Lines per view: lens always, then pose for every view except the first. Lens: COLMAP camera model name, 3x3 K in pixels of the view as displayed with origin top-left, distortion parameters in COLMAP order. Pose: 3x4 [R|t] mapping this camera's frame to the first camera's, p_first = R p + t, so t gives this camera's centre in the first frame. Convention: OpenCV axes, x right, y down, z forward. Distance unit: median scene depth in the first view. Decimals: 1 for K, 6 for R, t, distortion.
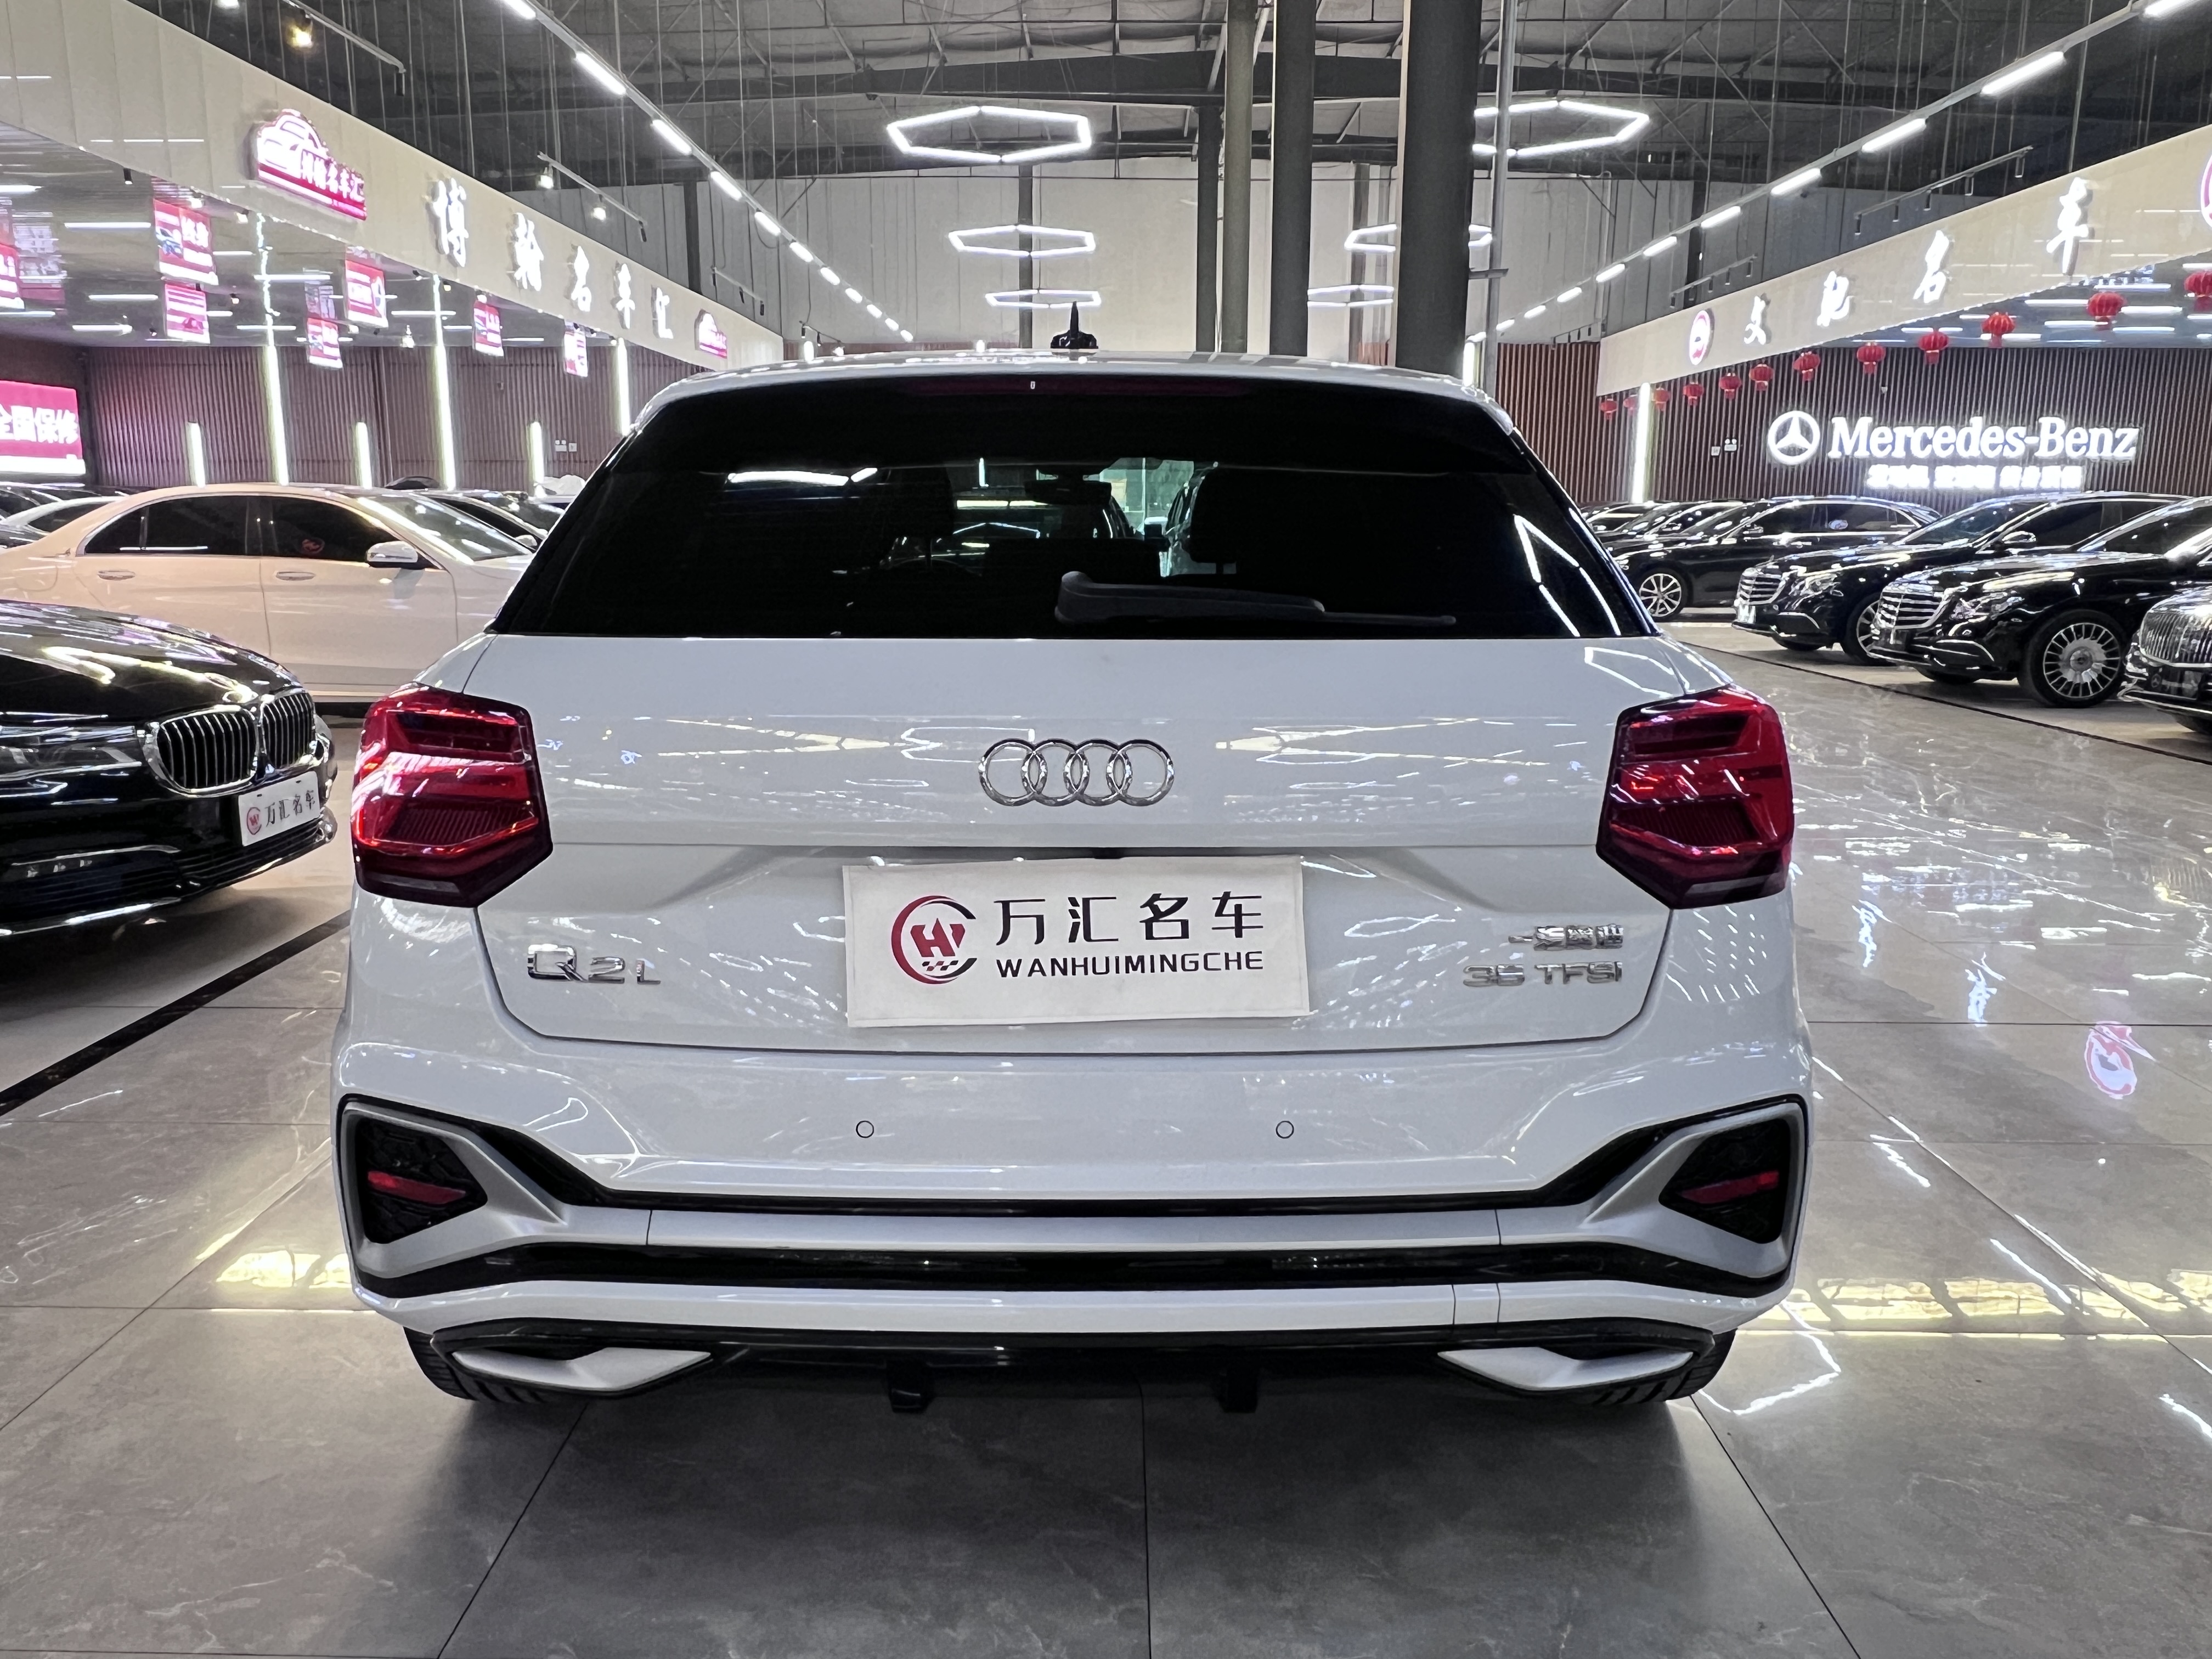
lens RADIAL K [[1618.1, 0, 1106.1], [0, 1618.1, 856.0], [0, 0, 1]] dist [-0.005869, -0.007555]
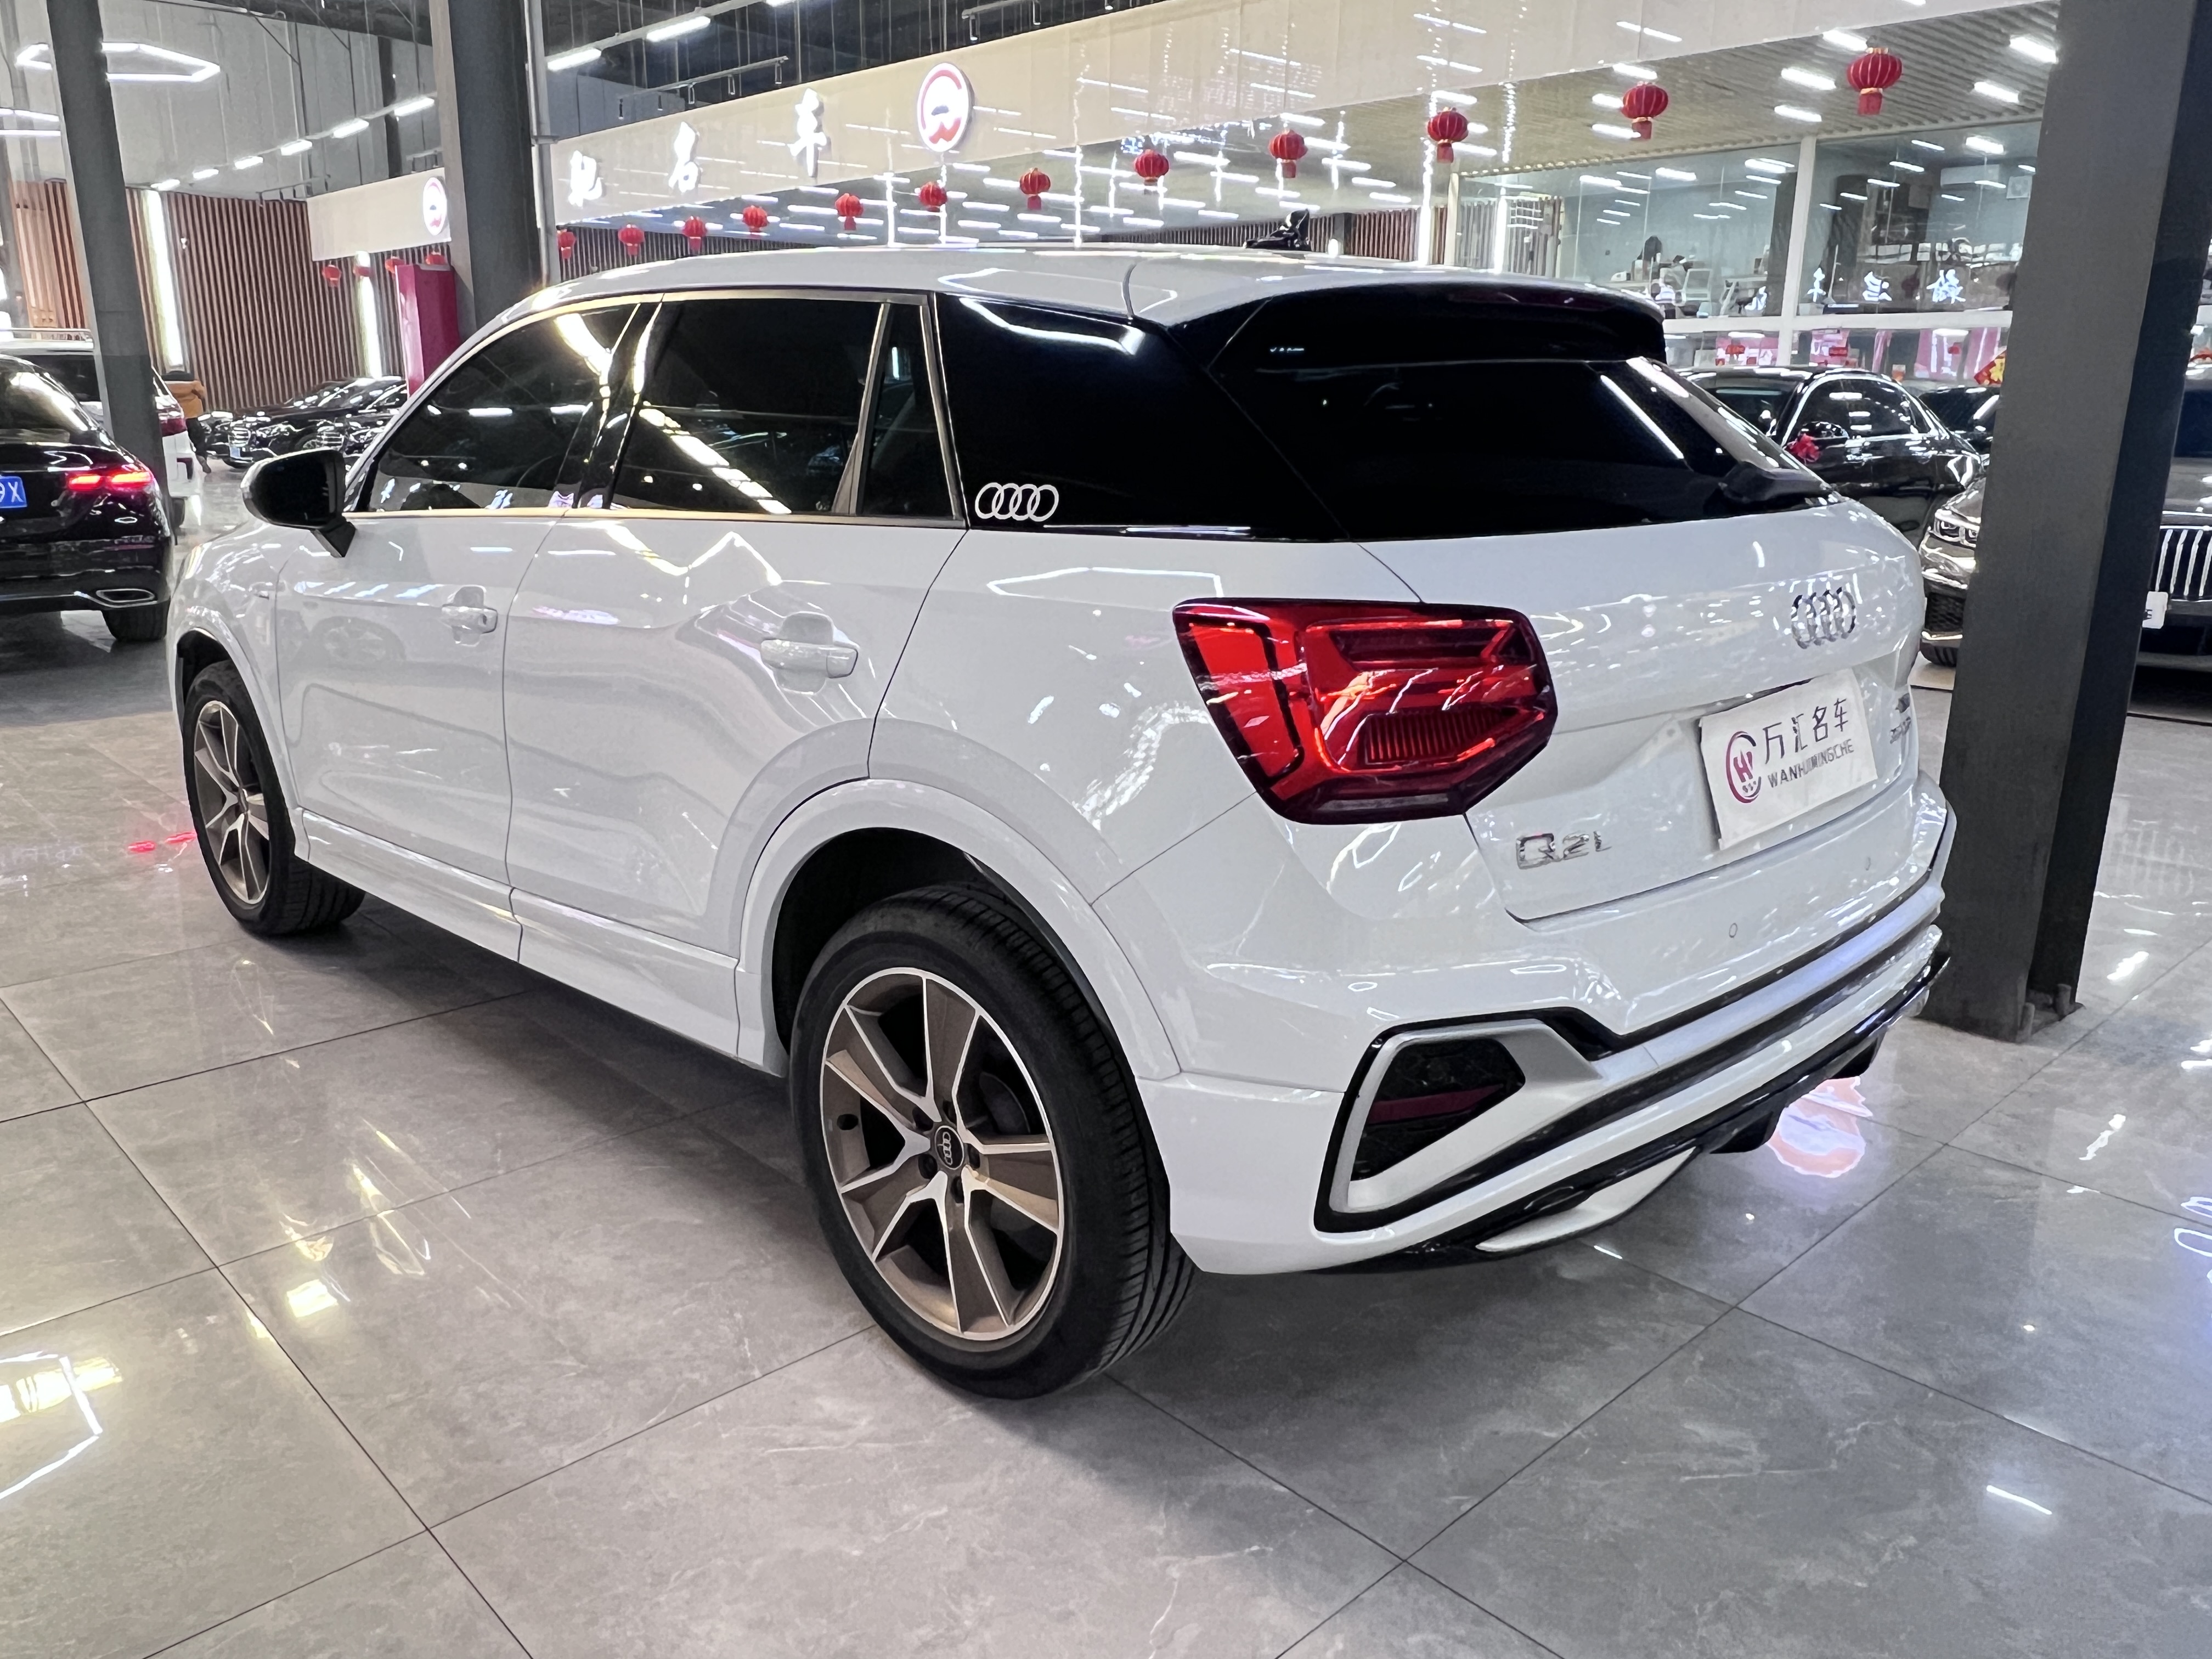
lens RADIAL K [[1615.5, 0, 1106.0], [0, 1615.5, 829.5], [0, 0, 1]] dist [-0.000896, -0.002820]
pose [[0.720924, -0.179326, 0.669411, -0.097517], [0.140407, 0.983703, 0.112309, -0.008165], [-0.678642, 0.013024, 0.734354, 0.031908]]
